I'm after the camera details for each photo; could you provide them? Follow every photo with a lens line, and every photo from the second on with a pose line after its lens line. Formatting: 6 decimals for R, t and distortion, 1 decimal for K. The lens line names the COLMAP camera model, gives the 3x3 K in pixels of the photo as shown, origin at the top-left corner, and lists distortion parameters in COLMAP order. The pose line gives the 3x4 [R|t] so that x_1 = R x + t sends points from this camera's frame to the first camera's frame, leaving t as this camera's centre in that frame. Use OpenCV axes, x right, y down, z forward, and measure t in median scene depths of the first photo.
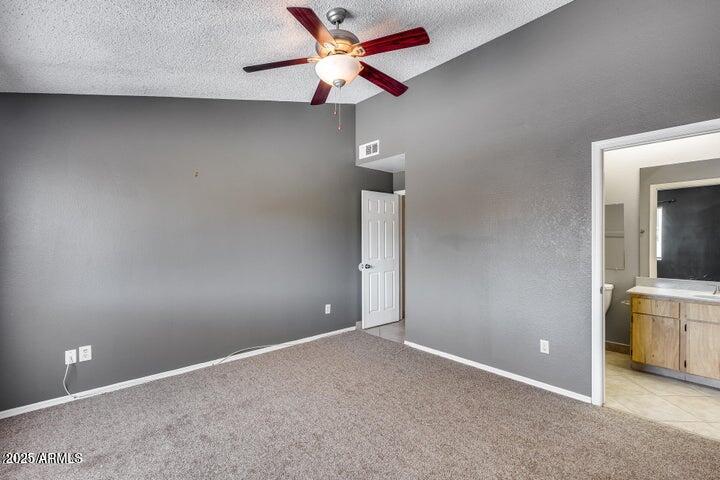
lens RADIAL K [[322.7, 0, 359.2], [0, 322.7, 242.5], [0, 0, 1]] dist [0.000429, -0.000395]
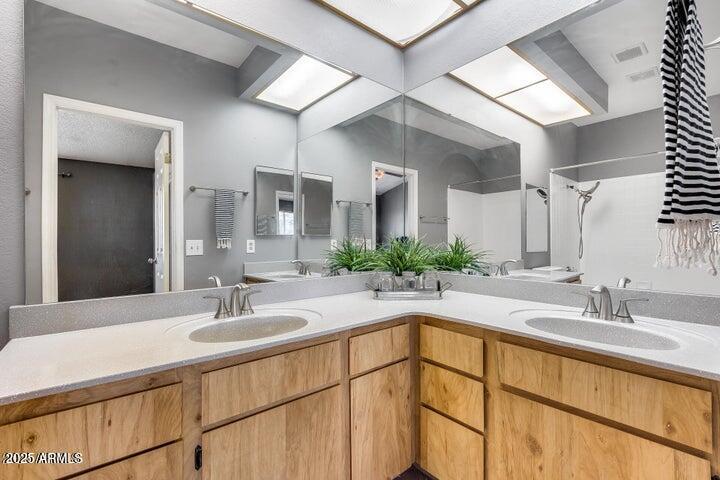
lens RADIAL K [[322.7, 0, 359.2], [0, 322.7, 242.5], [0, 0, 1]] dist [0.000429, -0.000395]
pose [[0.026004, 0.025688, 0.999332, 0.507022], [0.025419, 0.999330, -0.026350, 0.051639], [-0.999339, 0.026087, 0.025334, 0.600051]]
